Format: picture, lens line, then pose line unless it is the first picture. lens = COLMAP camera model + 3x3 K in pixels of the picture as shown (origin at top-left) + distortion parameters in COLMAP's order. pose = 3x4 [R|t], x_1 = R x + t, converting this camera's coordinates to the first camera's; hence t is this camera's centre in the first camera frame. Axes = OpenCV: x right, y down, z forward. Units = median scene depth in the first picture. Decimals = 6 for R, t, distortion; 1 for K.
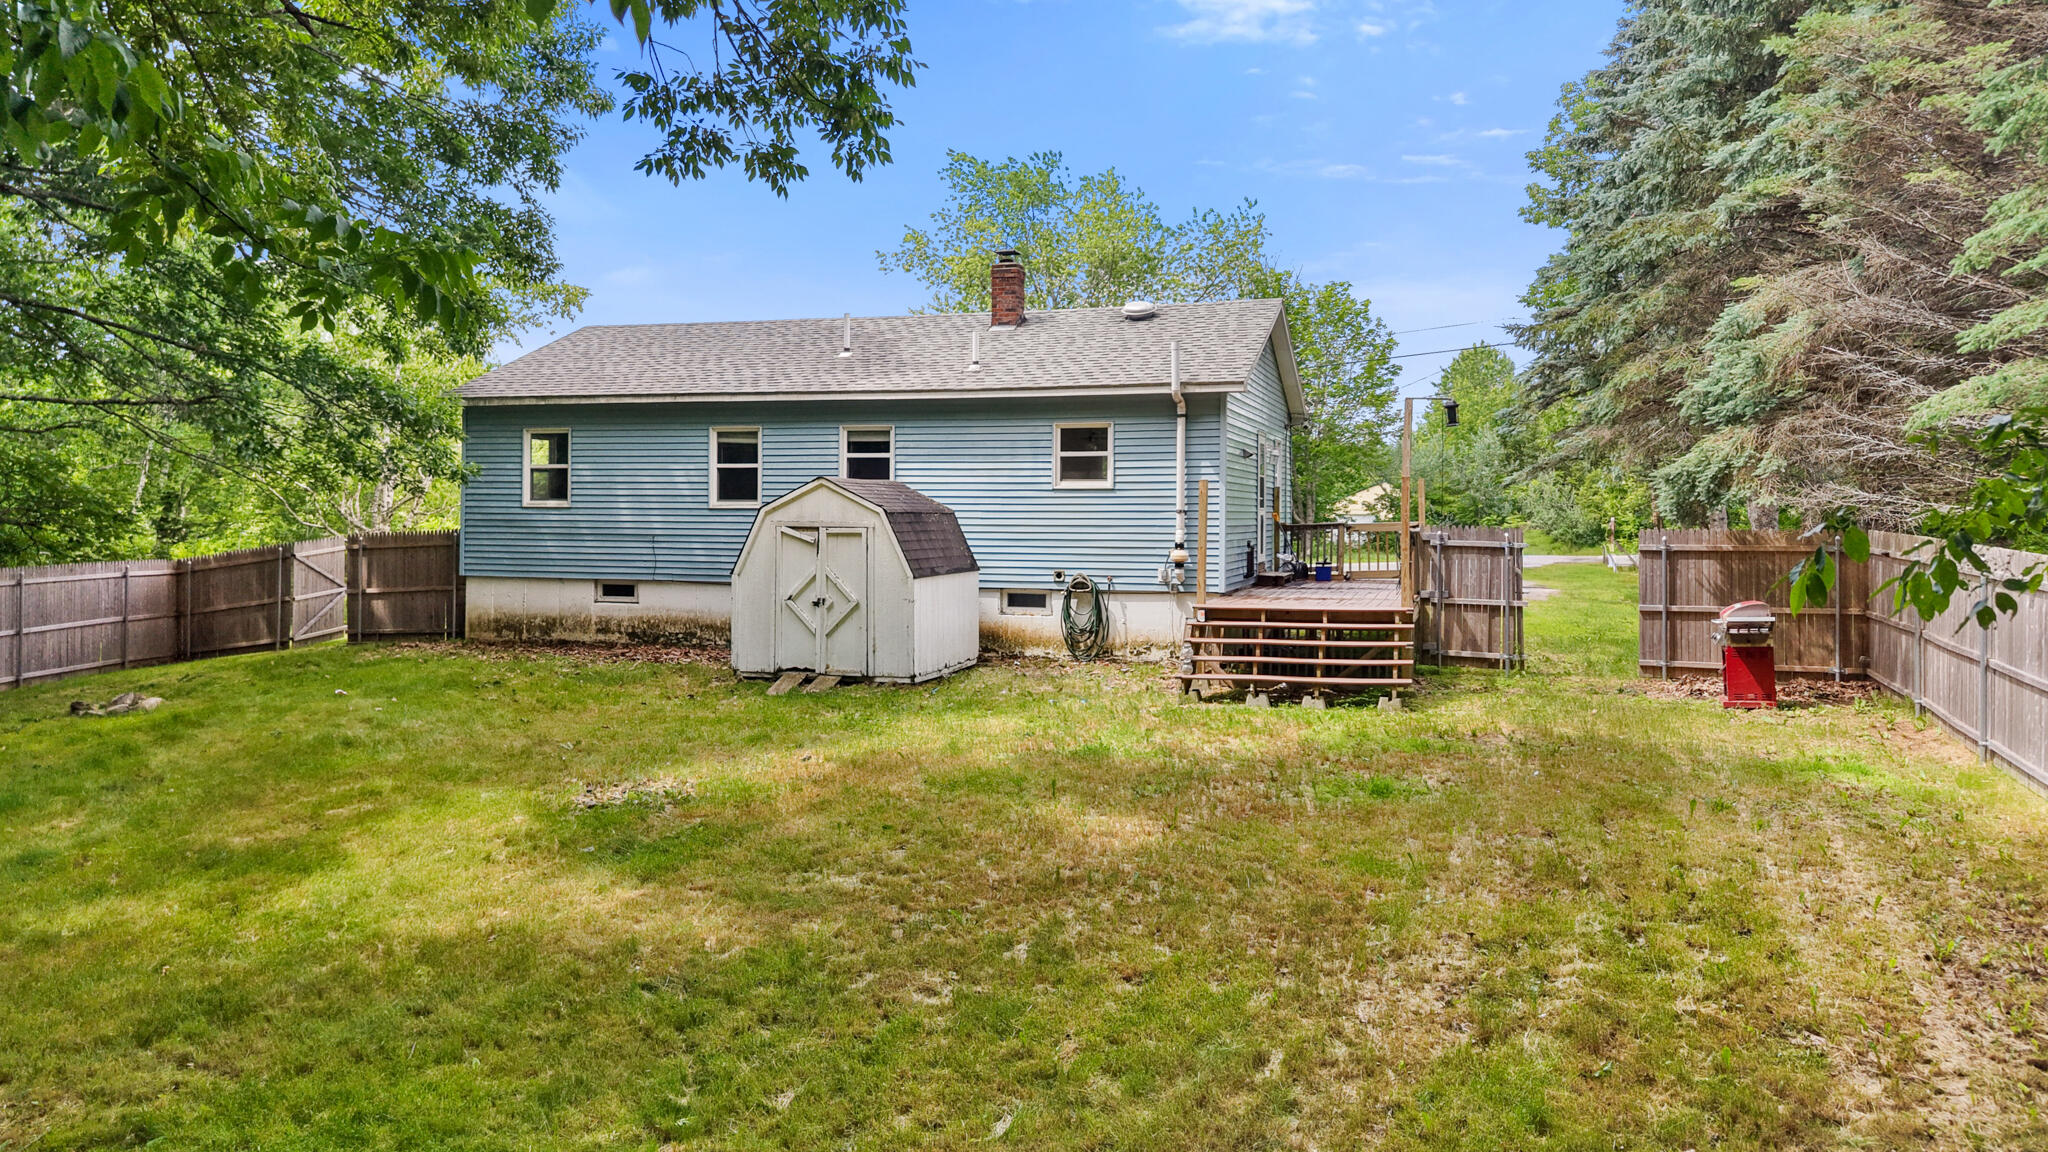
lens RADIAL K [[1380.4, 0, 1027.0], [0, 1380.4, 571.5], [0, 0, 1]] dist [0.056896, -0.070823]
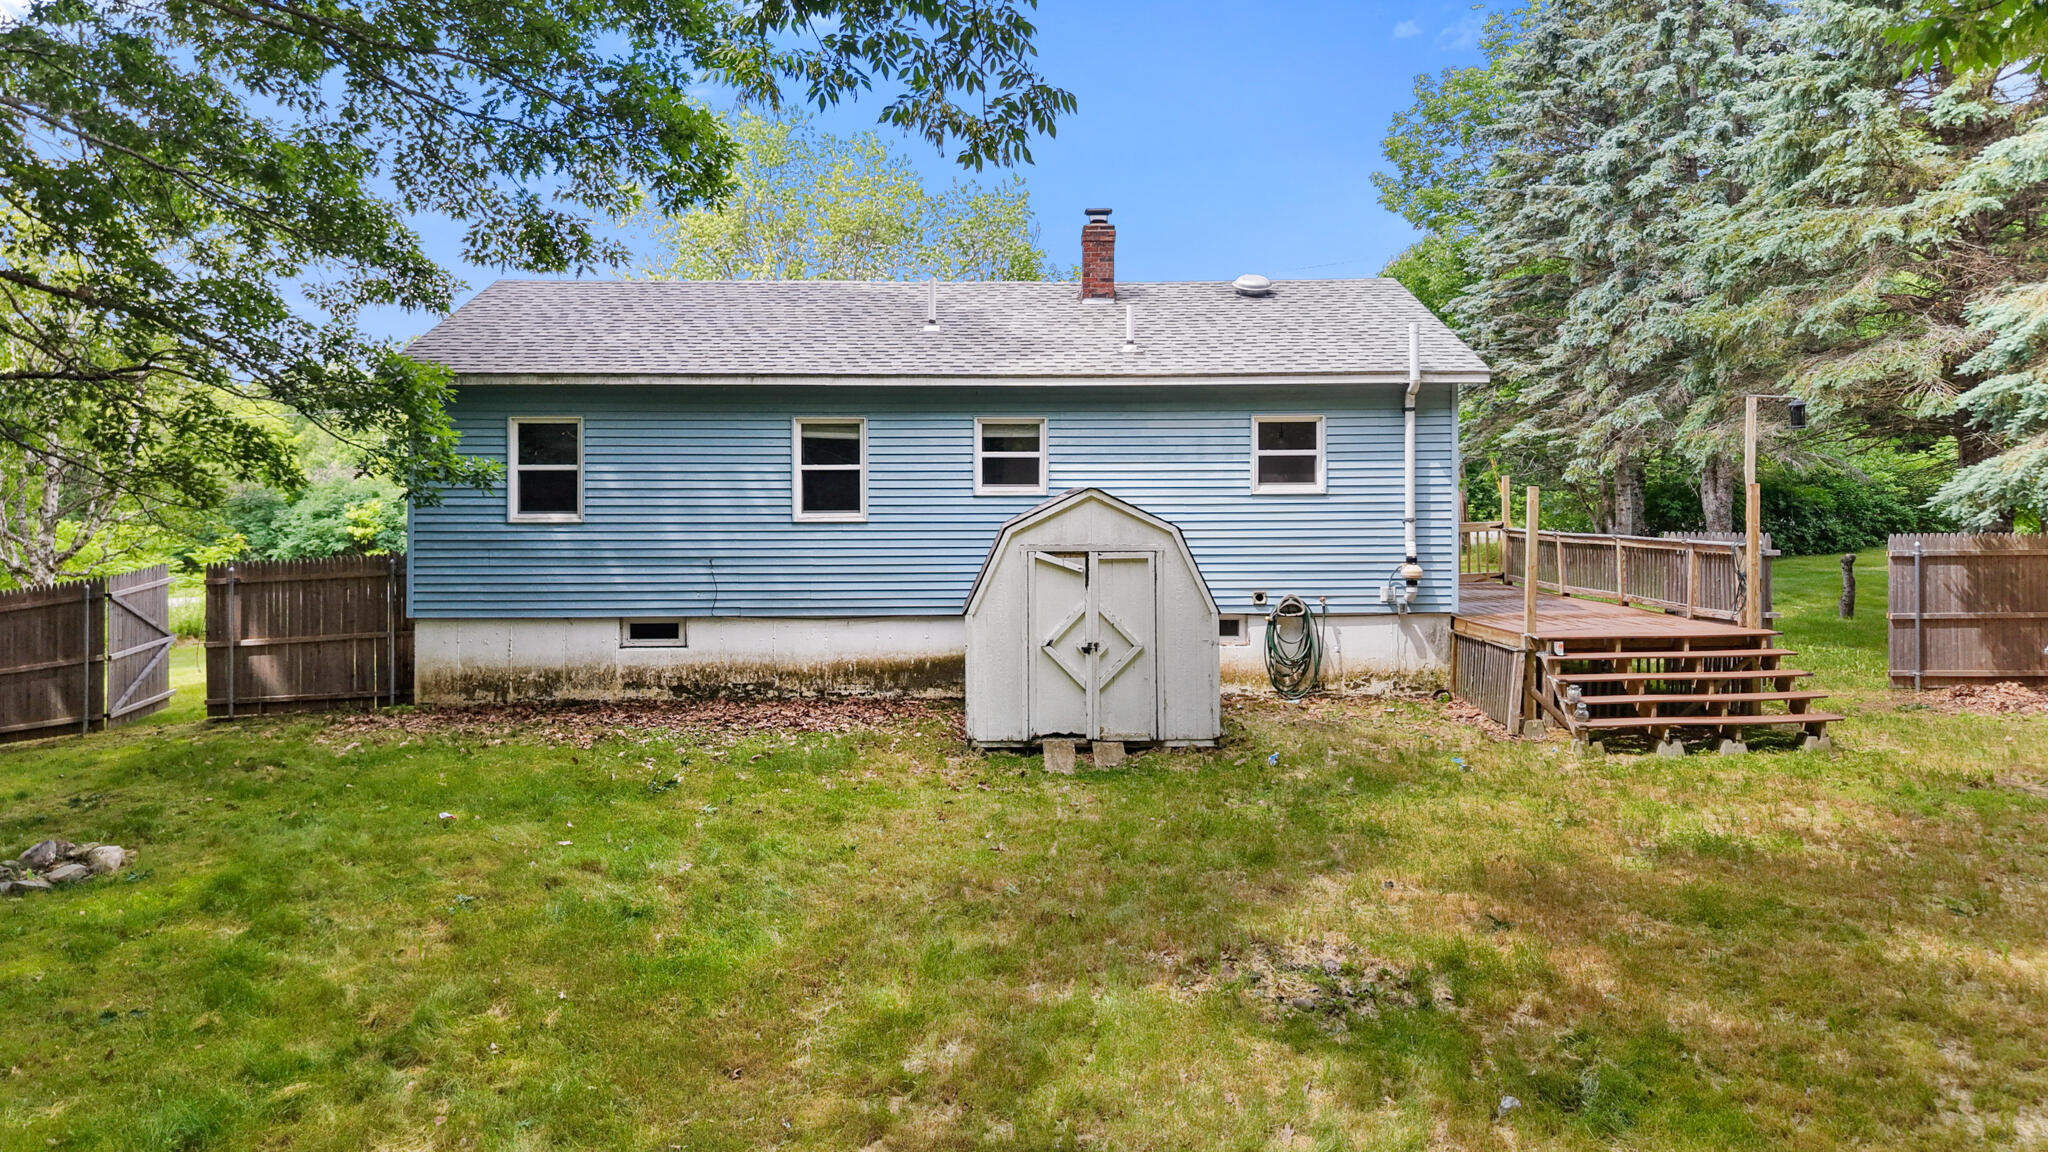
lens RADIAL K [[1380.4, 0, 1027.0], [0, 1380.4, 571.5], [0, 0, 1]] dist [0.056896, -0.070823]
pose [[0.951593, -0.027456, 0.306132, -0.351518], [0.022876, 0.999566, 0.018540, -0.030224], [-0.306508, -0.010640, 0.951809, 0.227617]]
